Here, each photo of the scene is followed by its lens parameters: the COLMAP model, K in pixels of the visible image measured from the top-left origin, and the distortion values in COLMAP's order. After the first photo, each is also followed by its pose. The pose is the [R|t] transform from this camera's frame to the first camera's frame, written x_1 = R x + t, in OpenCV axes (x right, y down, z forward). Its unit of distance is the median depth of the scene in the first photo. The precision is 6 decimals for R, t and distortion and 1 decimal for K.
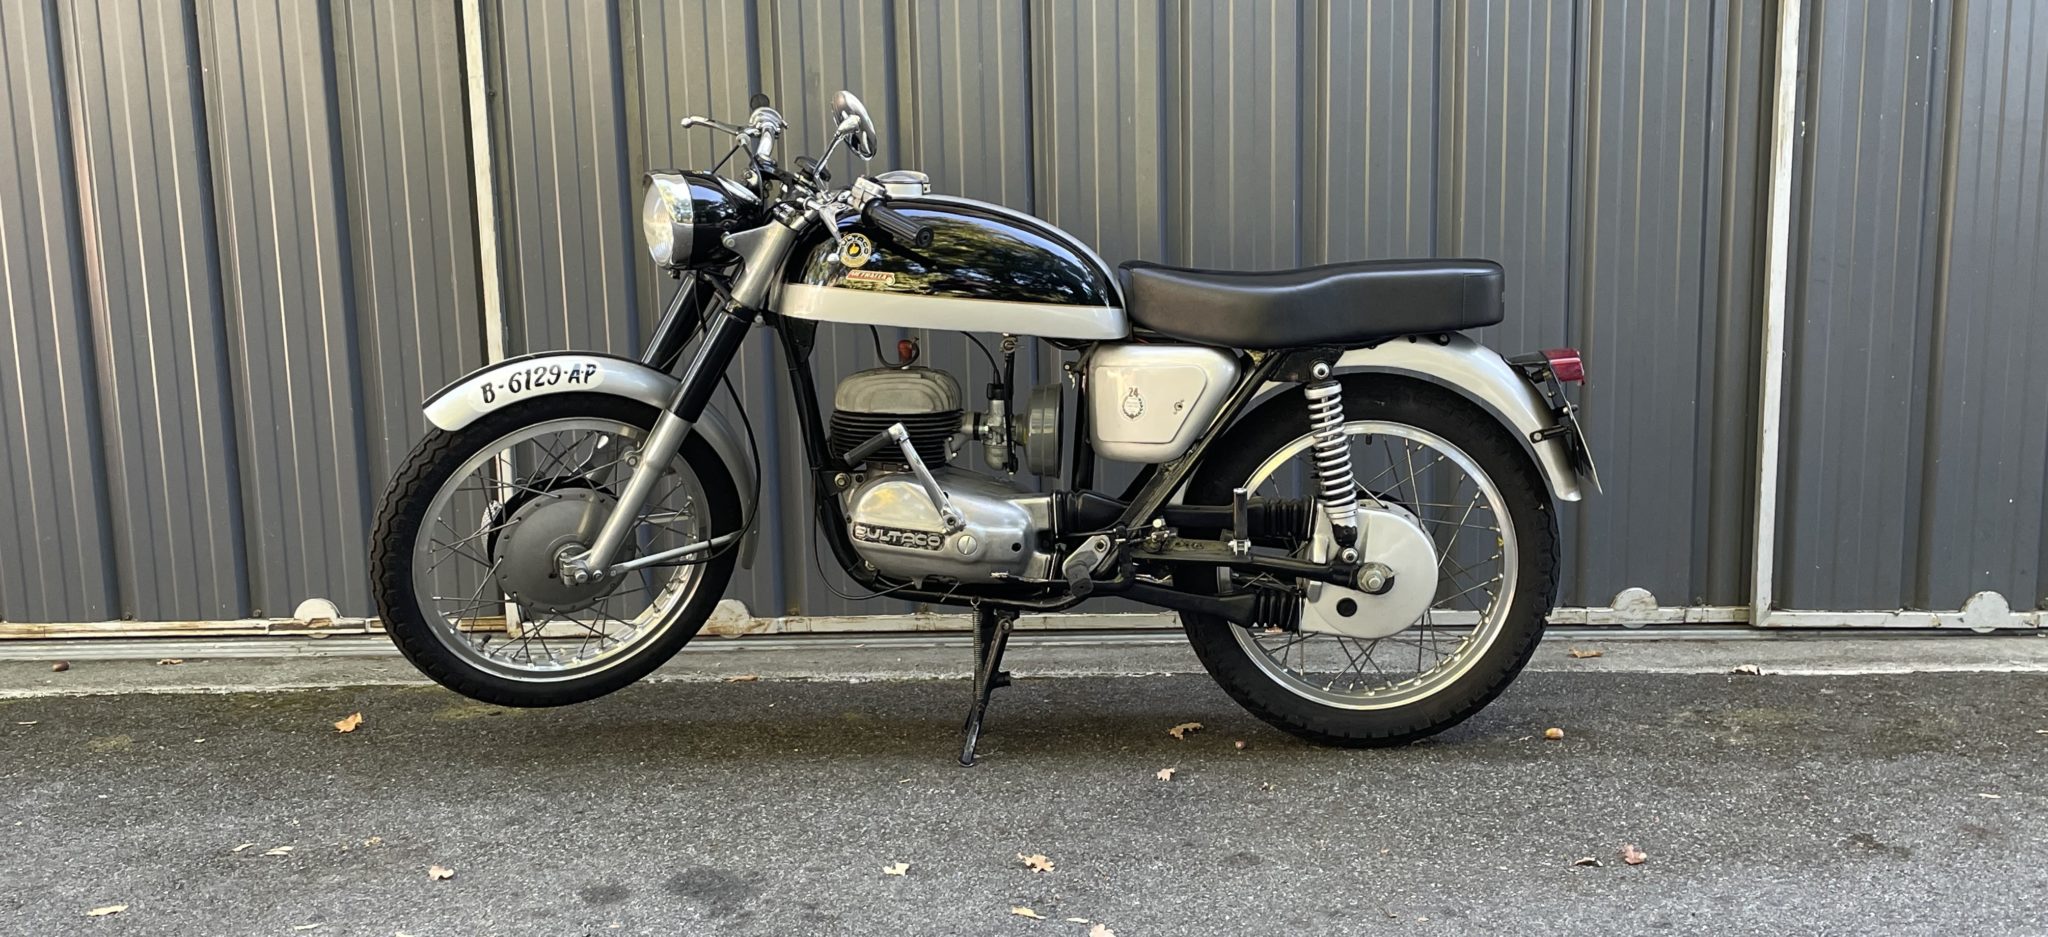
lens RADIAL K [[1843.6, 0, 1036.8], [0, 1843.6, 478.7], [0, 0, 1]] dist [0.019465, 0.016949]
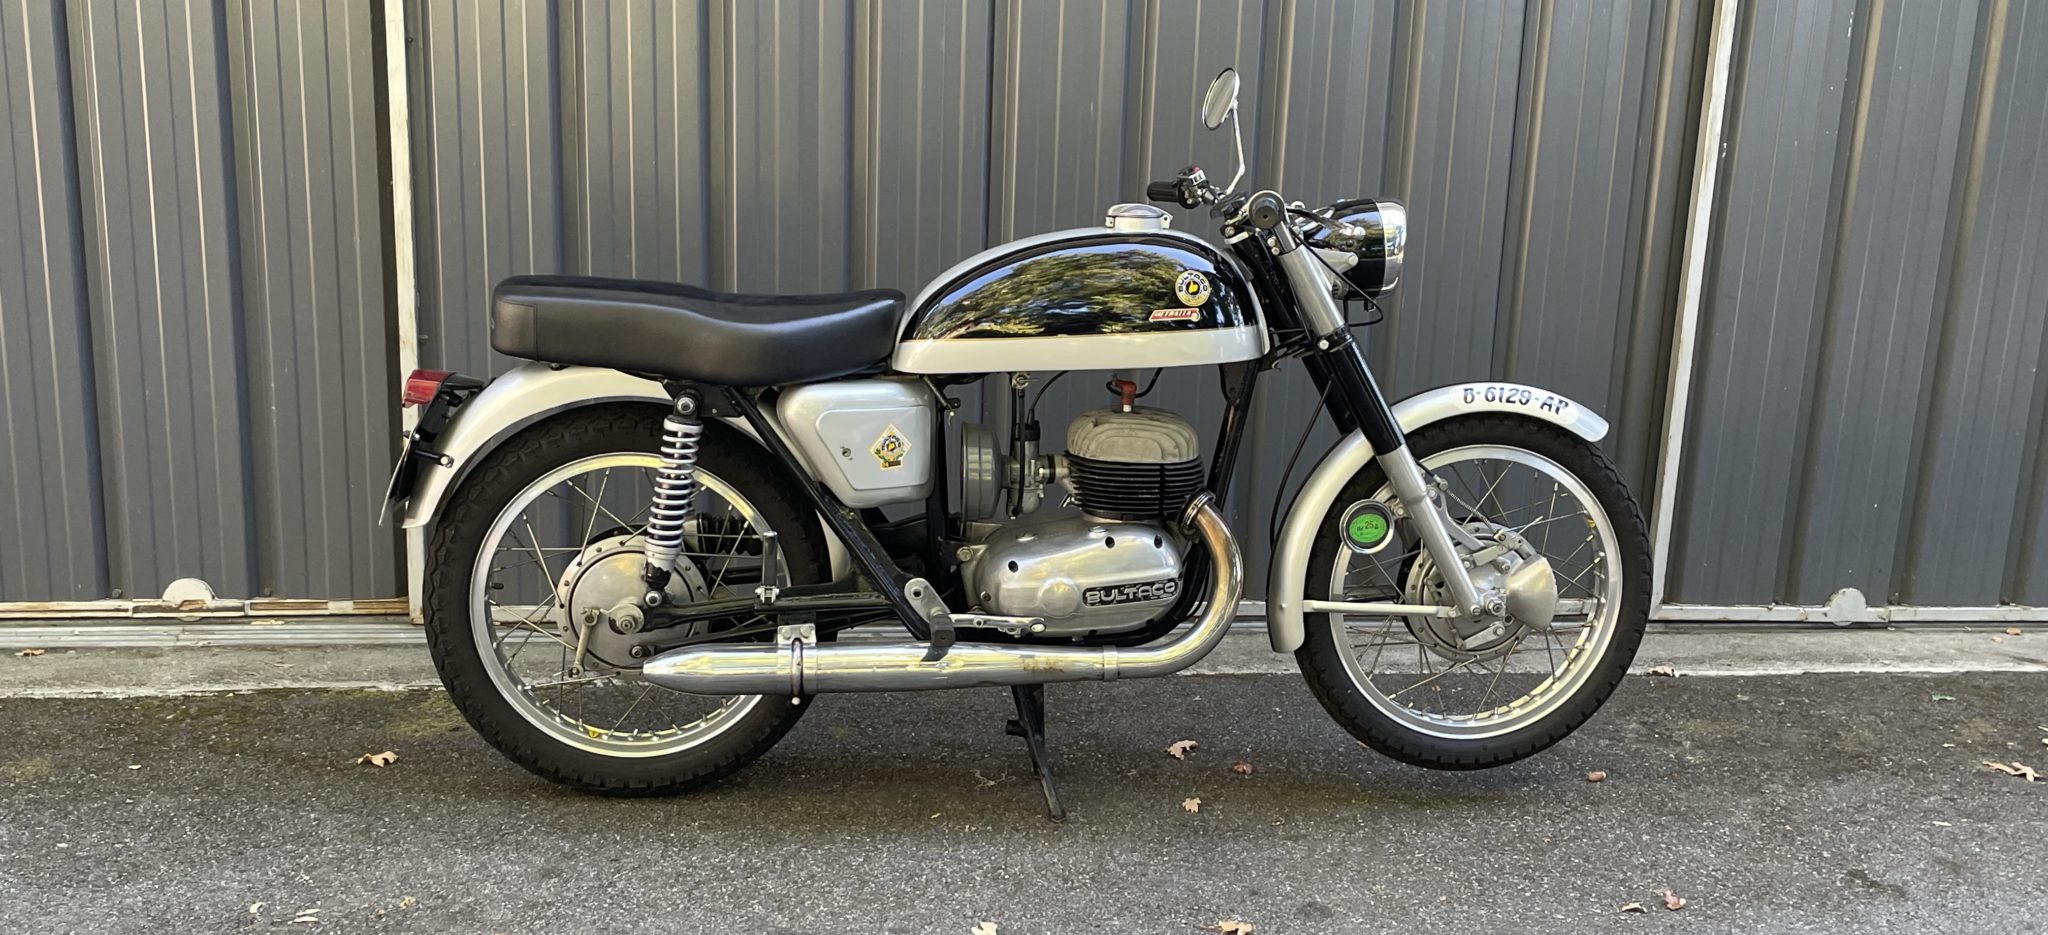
lens RADIAL K [[1881.0, 0, 1016.4], [0, 1881.0, 473.3], [0, 0, 1]] dist [0.022314, 0.000000]
pose [[0.983637, 0.017502, 0.179312, -0.174131], [-0.030975, 0.996879, 0.072619, -0.076163], [-0.177482, -0.076985, 0.981108, 0.015615]]
